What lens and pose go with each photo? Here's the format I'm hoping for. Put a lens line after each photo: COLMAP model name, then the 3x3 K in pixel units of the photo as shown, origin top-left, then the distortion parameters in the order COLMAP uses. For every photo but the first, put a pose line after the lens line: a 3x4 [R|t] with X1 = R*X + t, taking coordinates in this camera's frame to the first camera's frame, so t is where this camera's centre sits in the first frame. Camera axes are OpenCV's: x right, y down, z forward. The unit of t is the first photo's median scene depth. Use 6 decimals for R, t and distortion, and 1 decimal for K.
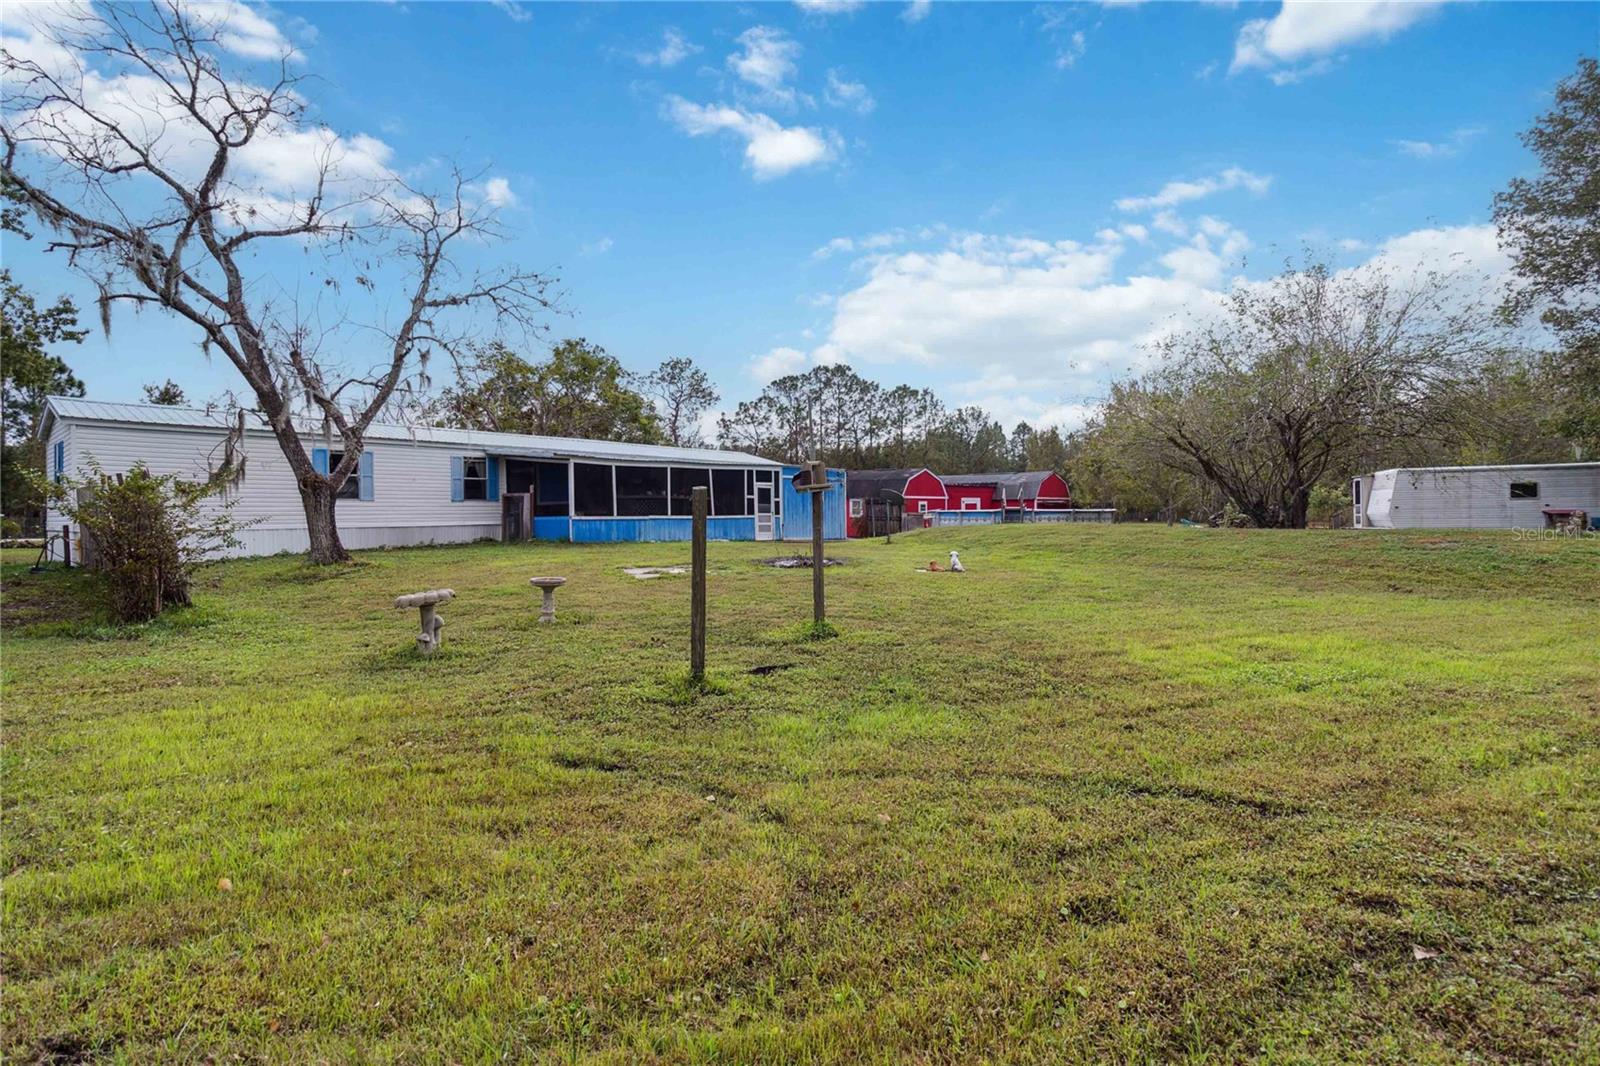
lens RADIAL K [[755.2, 0, 802.6], [0, 755.2, 530.5], [0, 0, 1]] dist [0.000057, 0.000015]
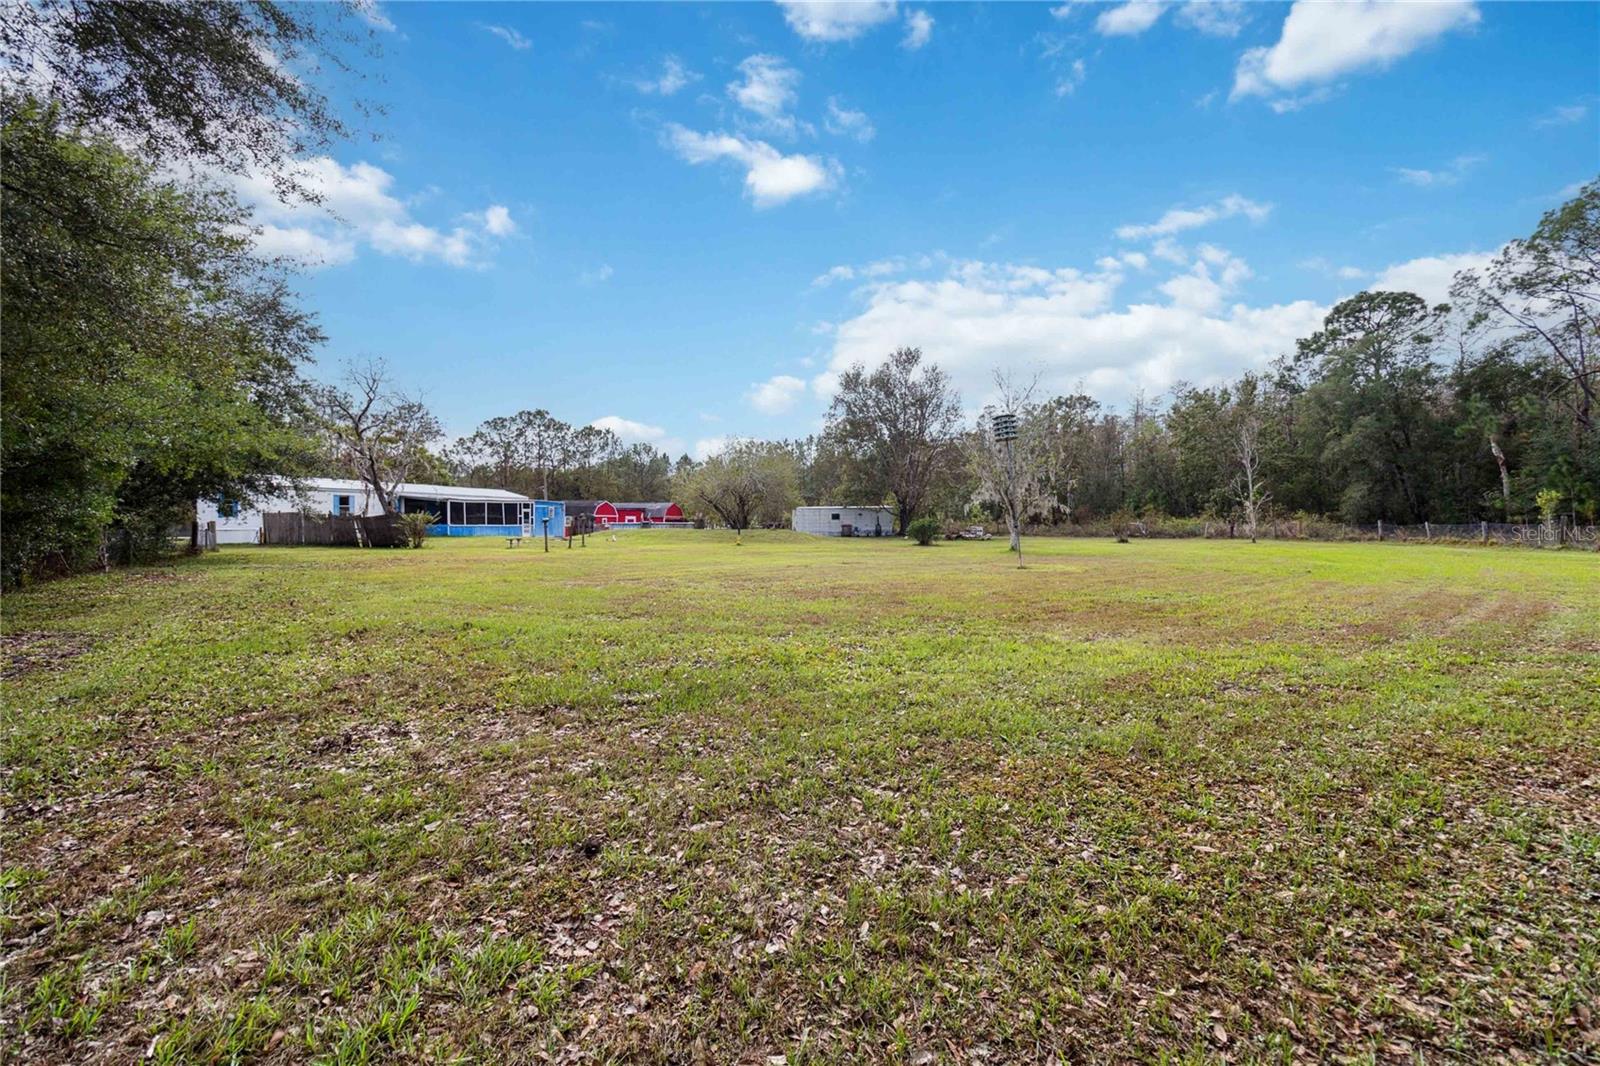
lens RADIAL K [[755.2, 0, 802.8], [0, 755.2, 528.3], [0, 0, 1]] dist [0.000057, 0.000015]
pose [[0.916116, 0.002805, 0.400904, -0.059500], [0.004793, 0.999827, -0.017948, 0.009780], [-0.400885, 0.018364, 0.915944, -0.385390]]
